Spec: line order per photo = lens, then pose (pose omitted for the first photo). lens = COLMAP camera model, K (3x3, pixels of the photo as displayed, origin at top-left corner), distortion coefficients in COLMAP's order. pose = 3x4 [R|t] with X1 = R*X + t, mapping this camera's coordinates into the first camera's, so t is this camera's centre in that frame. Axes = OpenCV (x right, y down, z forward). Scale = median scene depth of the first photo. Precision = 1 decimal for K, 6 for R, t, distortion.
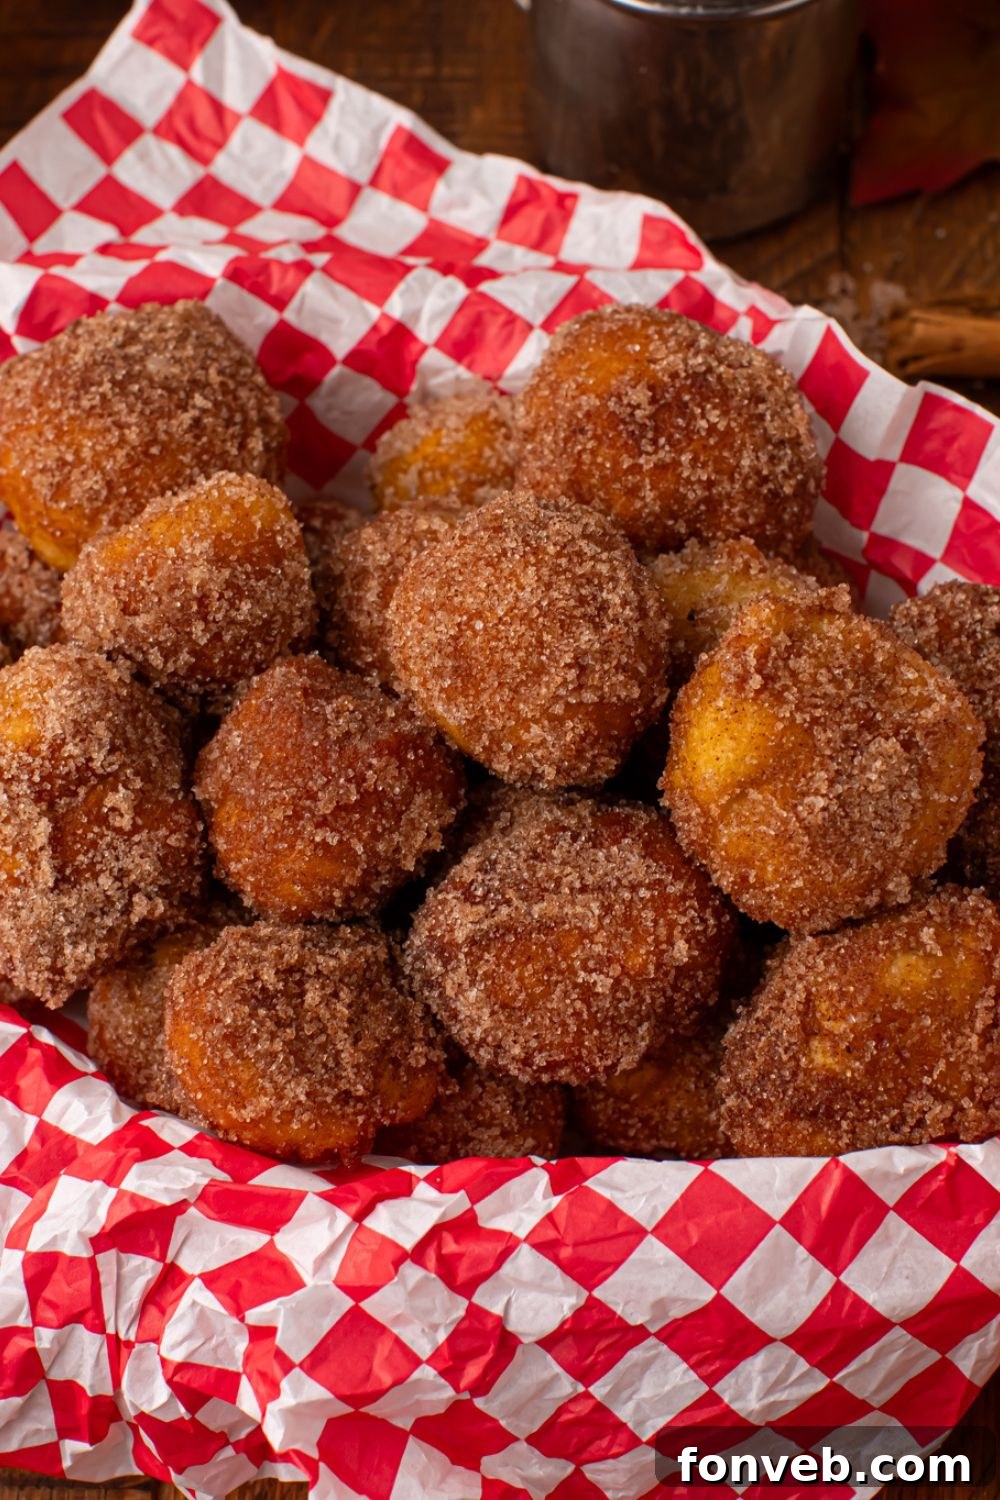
lens RADIAL K [[3551.9, 0, 446.9], [0, 3551.9, 761.4], [0, 0, 1]] dist [-0.220592, 0.000000]
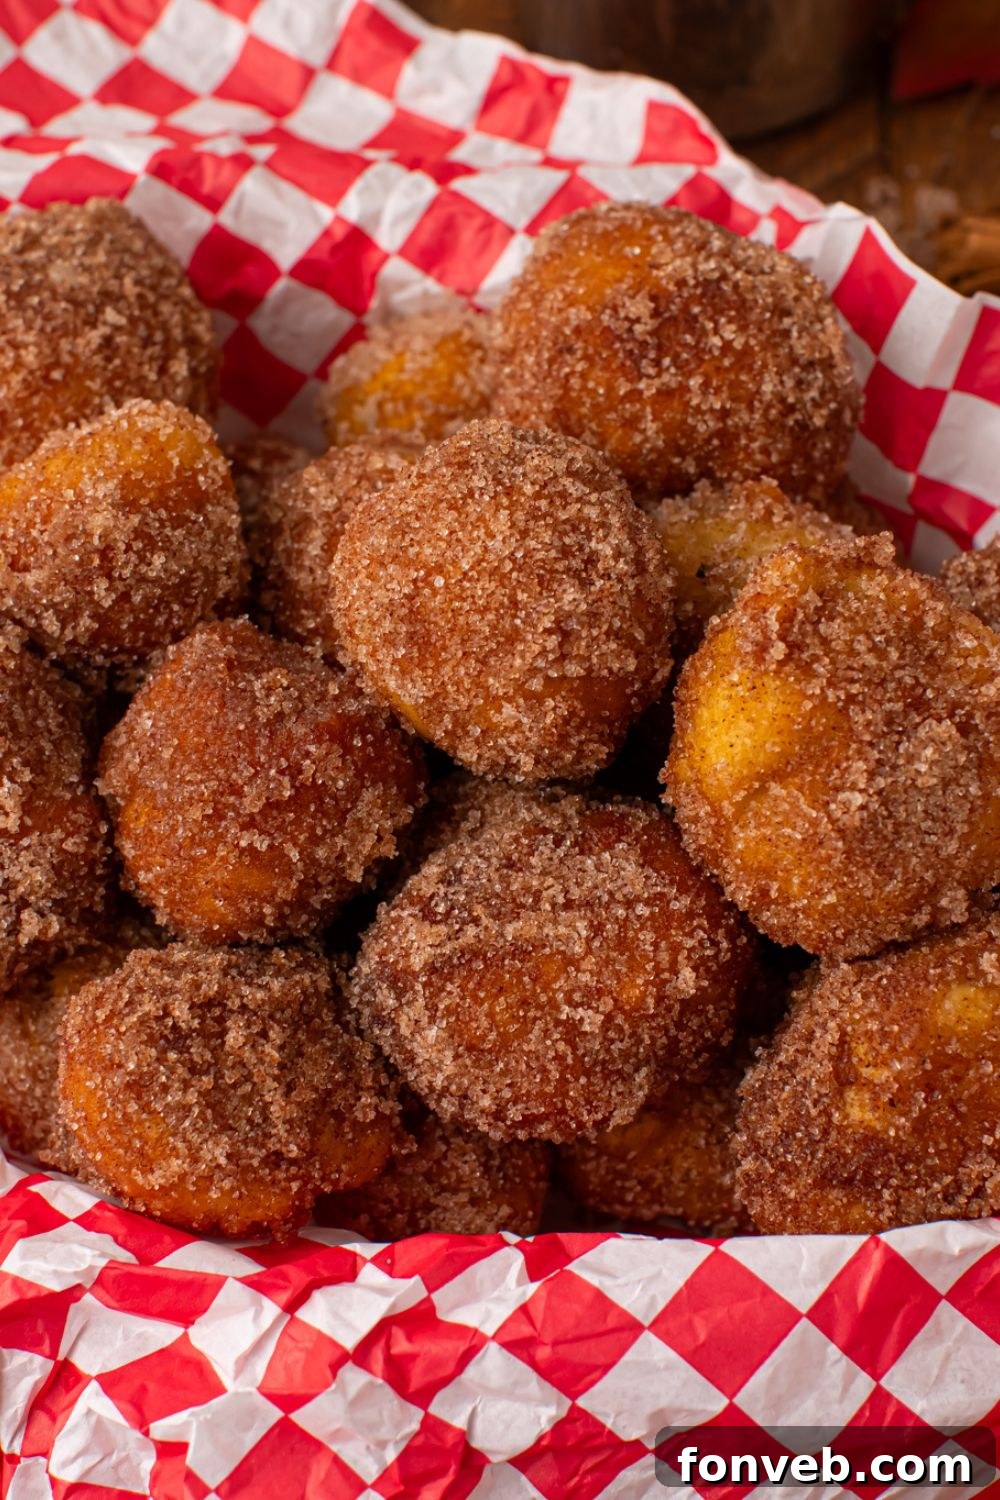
lens RADIAL K [[3551.9, 0, 462.0], [0, 3551.9, 782.0], [0, 0, 1]] dist [-0.220592, 0.000000]
pose [[0.999983, 0.000458, -0.005864, 0.018801], [-0.000403, 0.999956, 0.009420, -0.000043], [0.005868, -0.009417, 0.999938, 0.181448]]
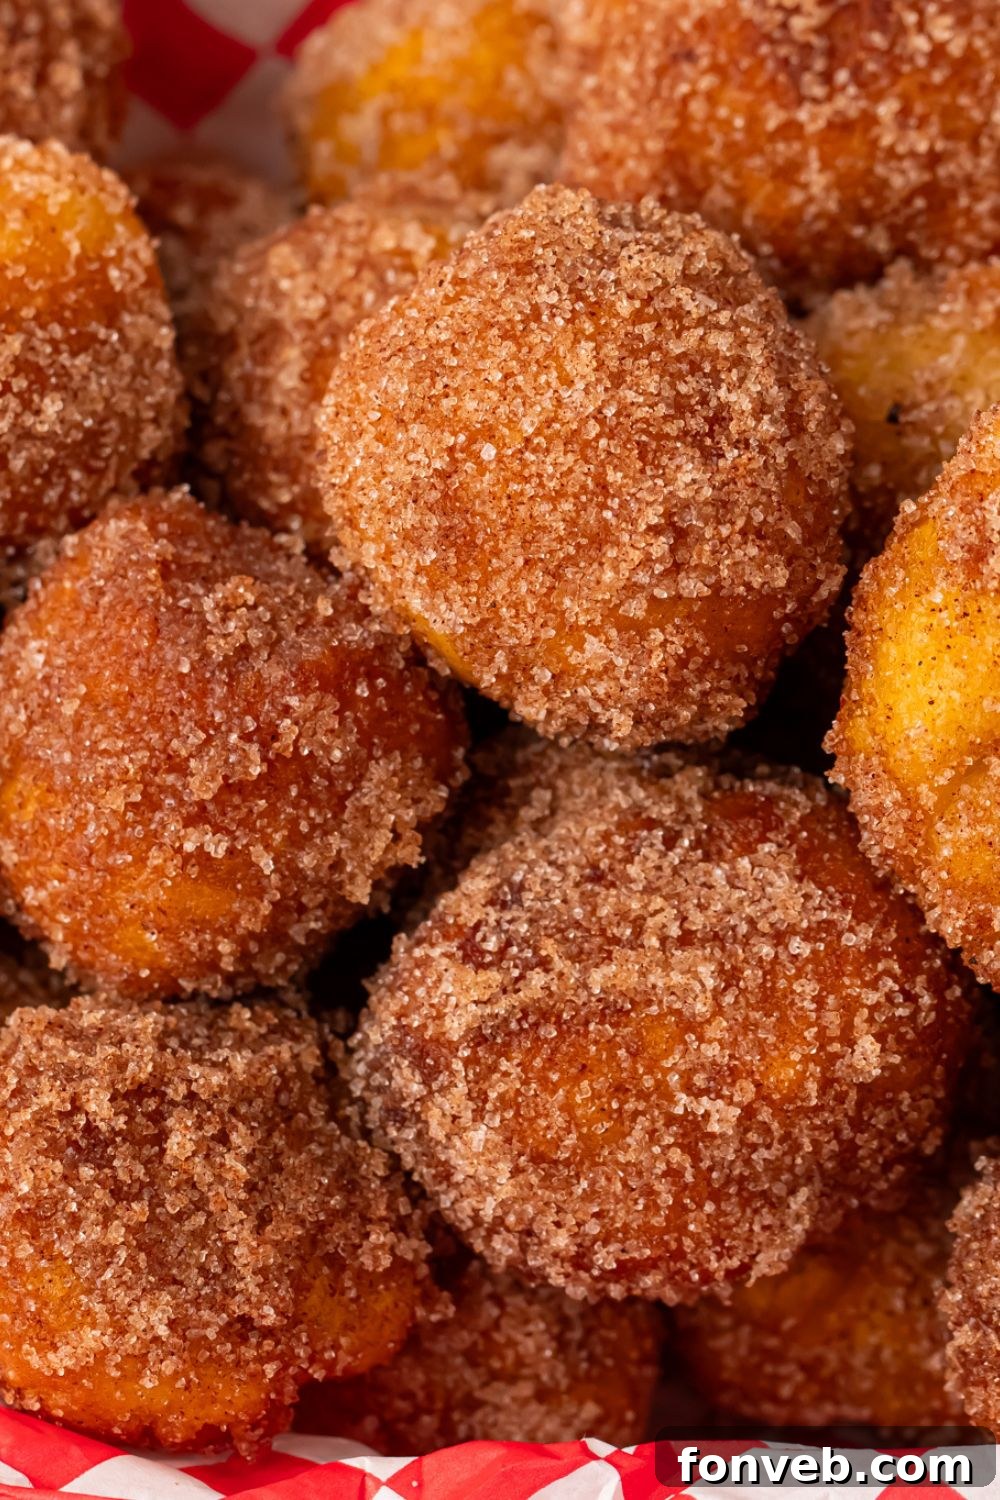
lens RADIAL K [[9218.0, 0, 285.9], [0, 9218.0, 666.3], [0, 0, 1]] dist [0.049666, 0.000000]
pose [[0.999696, -0.001880, -0.024589, 0.012475], [0.002754, 0.999363, 0.035579, -0.054736], [0.024506, -0.035636, 0.999064, -0.388899]]
